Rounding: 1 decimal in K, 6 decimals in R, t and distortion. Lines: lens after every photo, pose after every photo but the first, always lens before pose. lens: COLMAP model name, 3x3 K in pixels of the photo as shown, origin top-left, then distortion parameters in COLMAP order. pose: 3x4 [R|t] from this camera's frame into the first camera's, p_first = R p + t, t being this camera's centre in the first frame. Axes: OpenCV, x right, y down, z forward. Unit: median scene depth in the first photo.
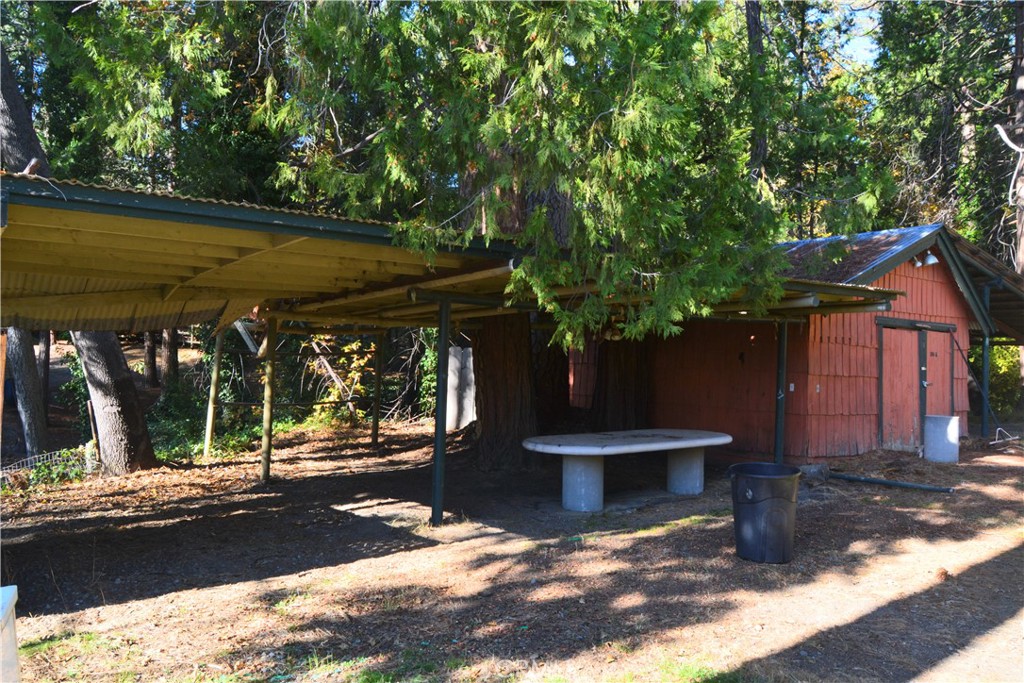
lens RADIAL K [[787.2, 0, 510.5], [0, 787.2, 343.9], [0, 0, 1]] dist [-0.019066, 0.011707]
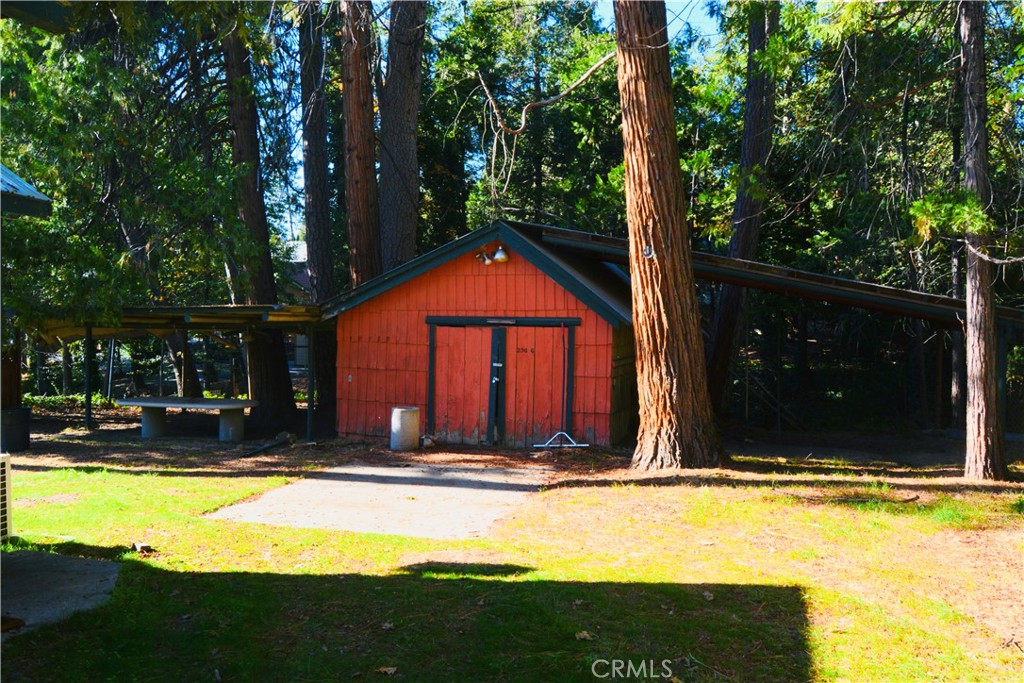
lens RADIAL K [[787.2, 0, 510.5], [0, 787.2, 343.9], [0, 0, 1]] dist [-0.019066, 0.011707]
pose [[0.561757, 0.003829, -0.827293, 1.436590], [0.021518, 0.999583, 0.019238, -0.014961], [0.827022, -0.028609, 0.561441, 0.470363]]
